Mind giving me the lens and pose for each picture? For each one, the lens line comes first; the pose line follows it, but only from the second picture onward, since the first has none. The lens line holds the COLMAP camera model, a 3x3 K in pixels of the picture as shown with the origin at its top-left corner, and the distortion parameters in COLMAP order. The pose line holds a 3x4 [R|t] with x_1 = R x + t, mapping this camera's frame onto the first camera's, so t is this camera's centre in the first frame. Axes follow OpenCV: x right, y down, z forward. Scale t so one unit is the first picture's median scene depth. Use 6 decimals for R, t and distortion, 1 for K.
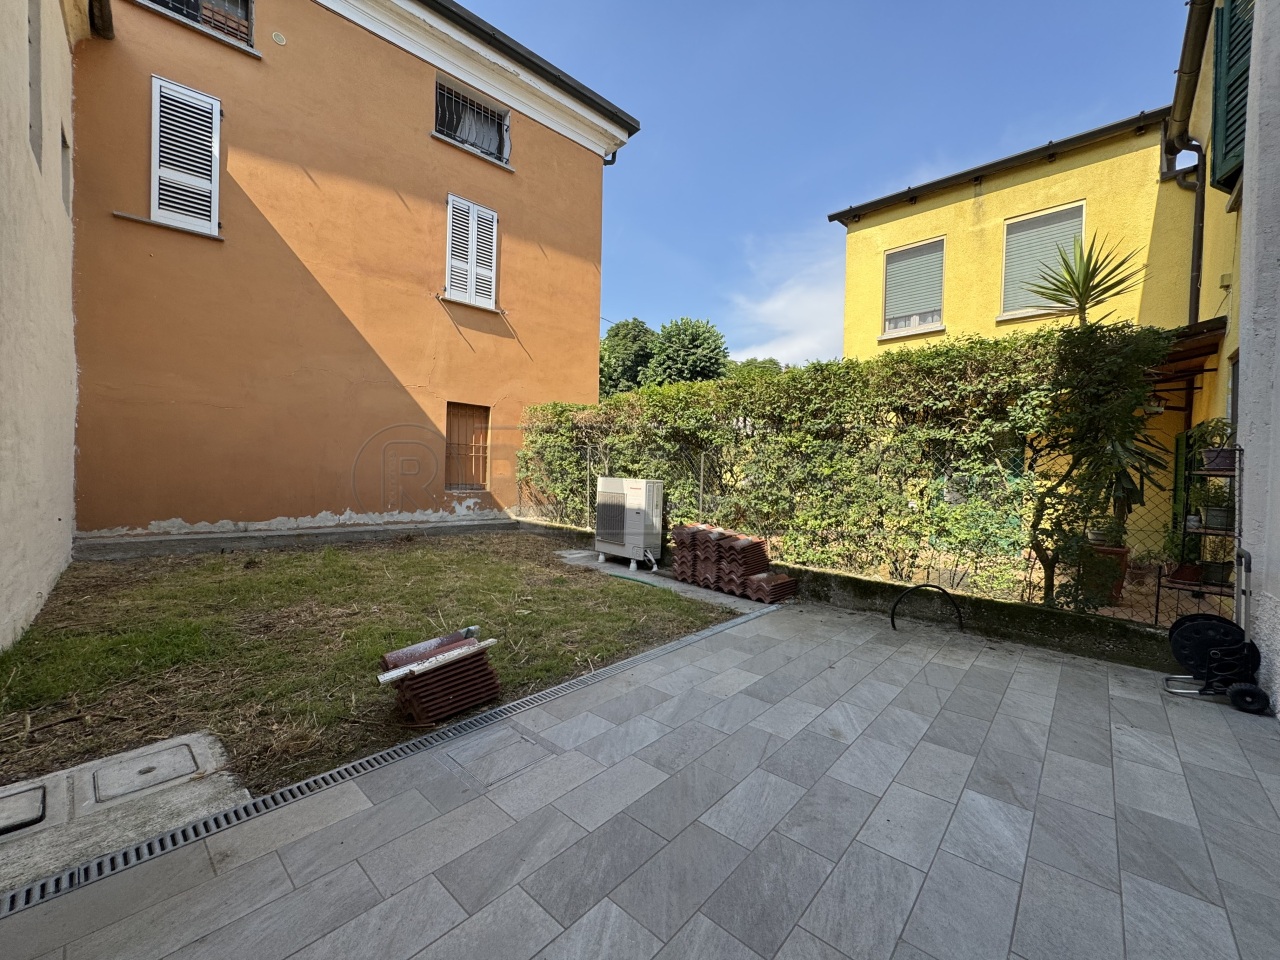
lens RADIAL K [[510.3, 0, 639.8], [0, 510.3, 477.3], [0, 0, 1]] dist [-0.001301, 0.000276]
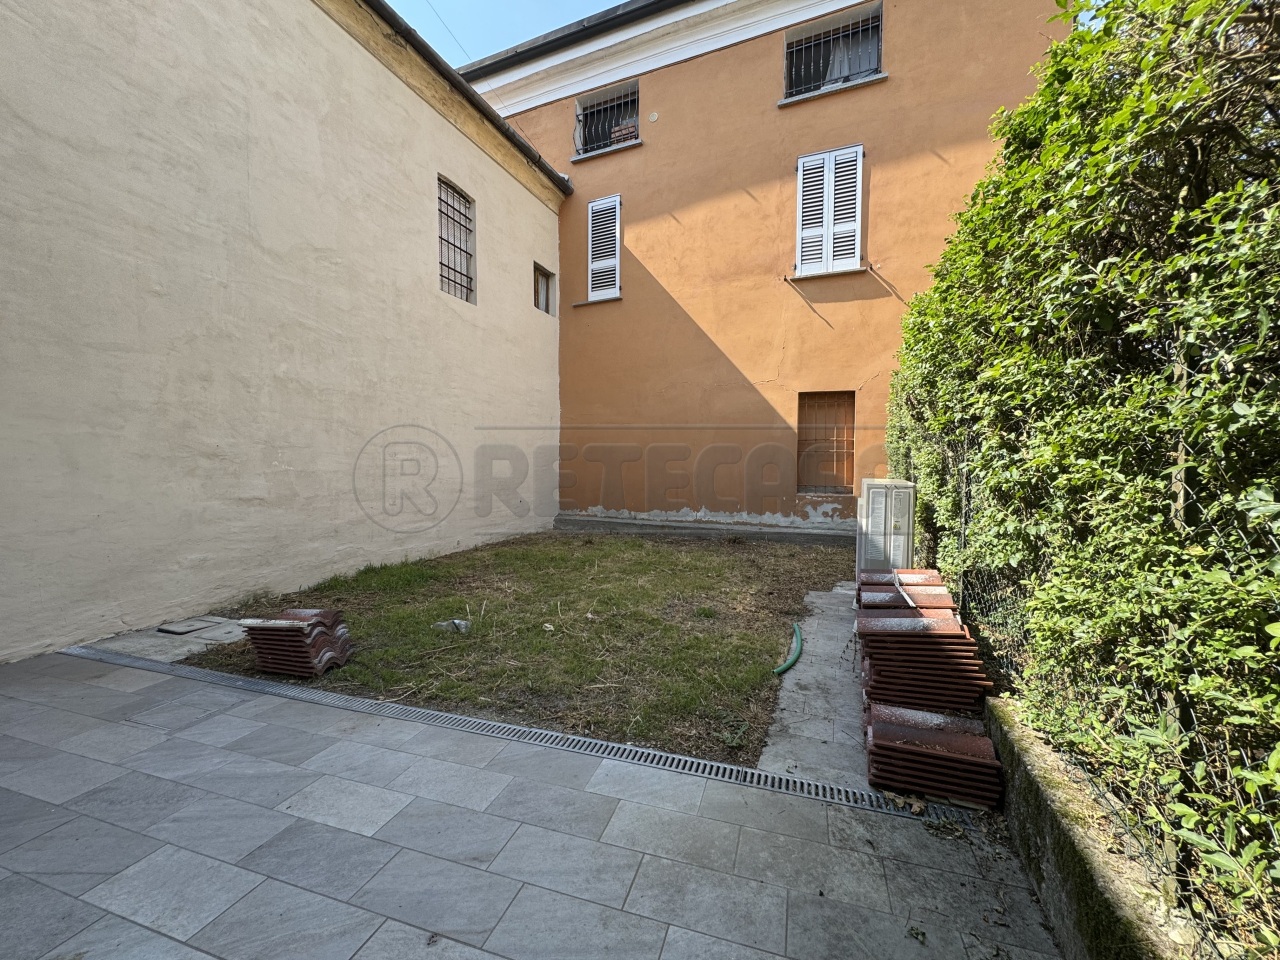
lens RADIAL K [[510.3, 0, 639.8], [0, 510.3, 477.3], [0, 0, 1]] dist [-0.001301, 0.000276]
pose [[0.414006, 0.002073, -0.910272, 0.348967], [-0.007811, 0.999969, -0.001275, 0.002114], [0.910240, 0.007638, 0.414010, 0.420338]]
